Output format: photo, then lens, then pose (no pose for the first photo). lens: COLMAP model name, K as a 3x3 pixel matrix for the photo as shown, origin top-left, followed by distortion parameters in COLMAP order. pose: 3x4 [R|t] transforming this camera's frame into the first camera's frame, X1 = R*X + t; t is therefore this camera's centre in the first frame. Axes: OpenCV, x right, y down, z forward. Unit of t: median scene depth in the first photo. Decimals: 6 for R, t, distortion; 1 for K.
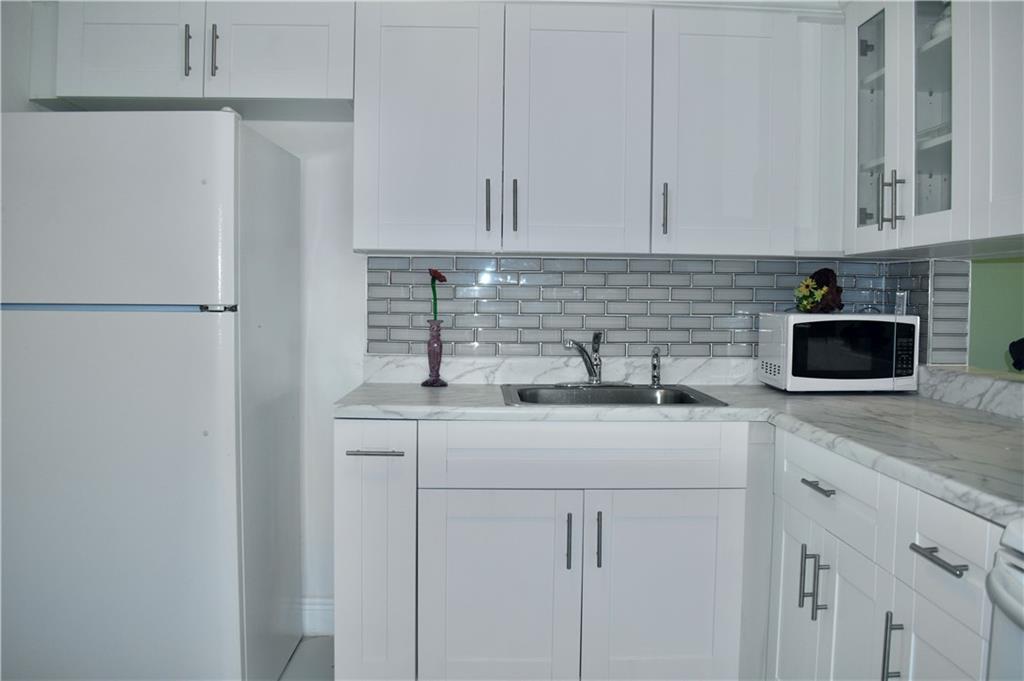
lens RADIAL K [[812.0, 0, 512.4], [0, 812.0, 341.9], [0, 0, 1]] dist [-0.102347, -0.011681]
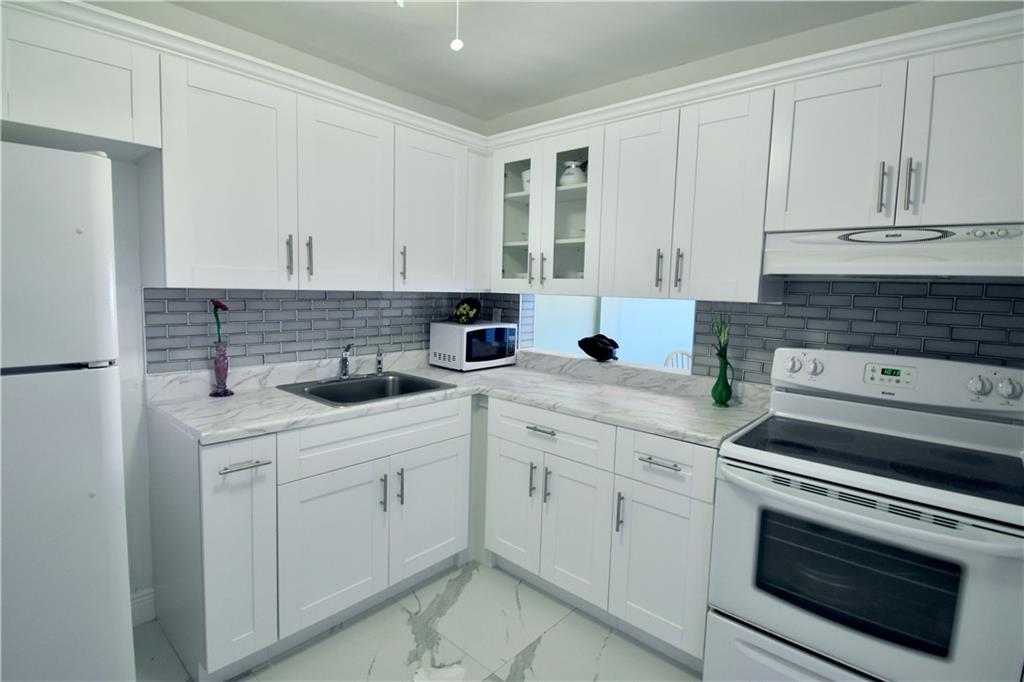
lens RADIAL K [[499.4, 0, 498.9], [0, 499.4, 333.3], [0, 0, 1]] dist [-0.003143, -0.006466]
pose [[0.700468, -0.057729, 0.711345, -0.358881], [0.017013, 0.997791, 0.064223, -0.086035], [-0.713481, -0.032884, 0.699902, 0.190504]]
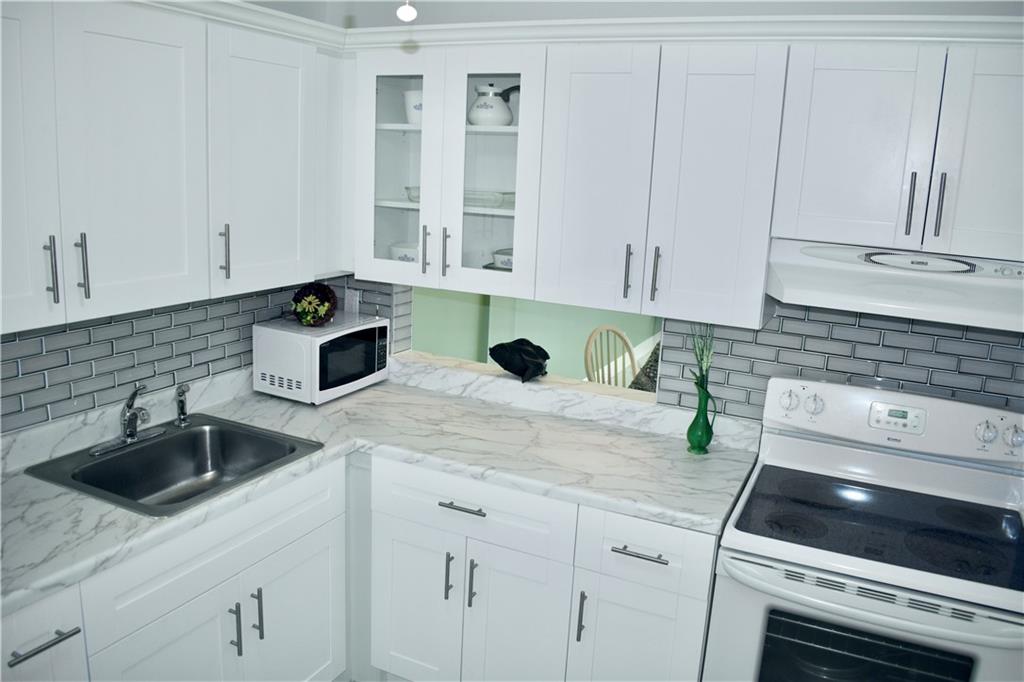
lens RADIAL K [[803.2, 0, 500.9], [0, 803.2, 332.7], [0, 0, 1]] dist [-0.103038, 0.043979]
pose [[0.469714, -0.168733, 0.866544, -0.458887], [0.003780, 0.981940, 0.189154, -0.237089], [-0.882811, -0.085573, 0.461869, 0.277417]]
